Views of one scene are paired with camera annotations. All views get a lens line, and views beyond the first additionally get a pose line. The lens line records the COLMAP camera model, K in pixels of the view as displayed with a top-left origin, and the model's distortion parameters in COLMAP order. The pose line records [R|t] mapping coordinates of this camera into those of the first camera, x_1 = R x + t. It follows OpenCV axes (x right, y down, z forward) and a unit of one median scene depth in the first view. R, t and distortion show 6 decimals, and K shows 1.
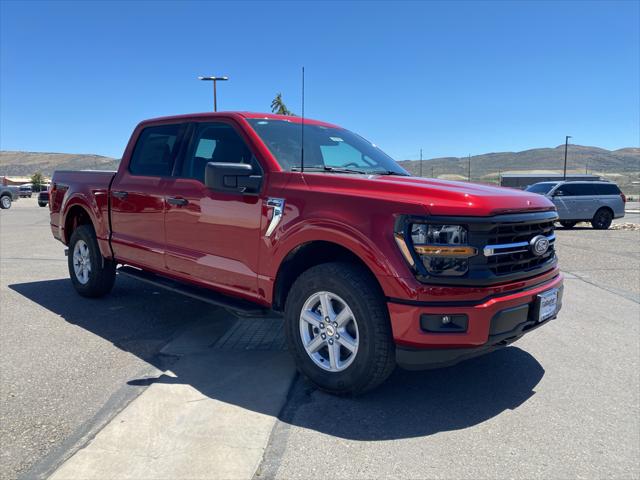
lens RADIAL K [[490.5, 0, 321.9], [0, 490.5, 238.8], [0, 0, 1]] dist [0.016207, -0.007905]
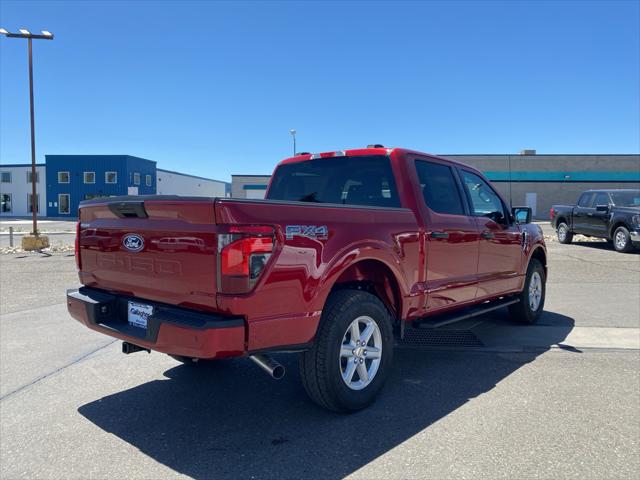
lens RADIAL K [[487.2, 0, 318.9], [0, 487.2, 242.7], [0, 0, 1]] dist [0.044237, -0.061610]
pose [[-0.033739, -0.073068, 0.996756, -1.882779], [0.100859, 0.991984, 0.076132, -0.244572], [-0.994328, 0.103100, -0.026099, 1.839544]]
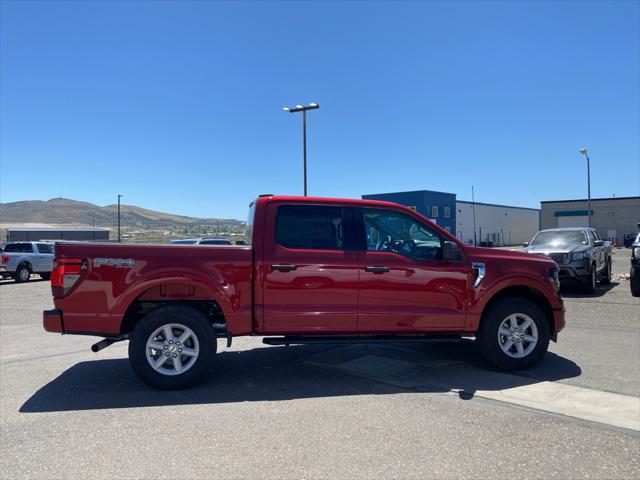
lens RADIAL K [[487.2, 0, 318.9], [0, 487.2, 242.7], [0, 0, 1]] dist [0.044237, -0.061610]
pose [[0.584182, -0.014648, 0.811490, -1.793633], [0.095155, 0.994178, -0.050556, -0.123267], [-0.806025, 0.106751, 0.582175, 0.482832]]
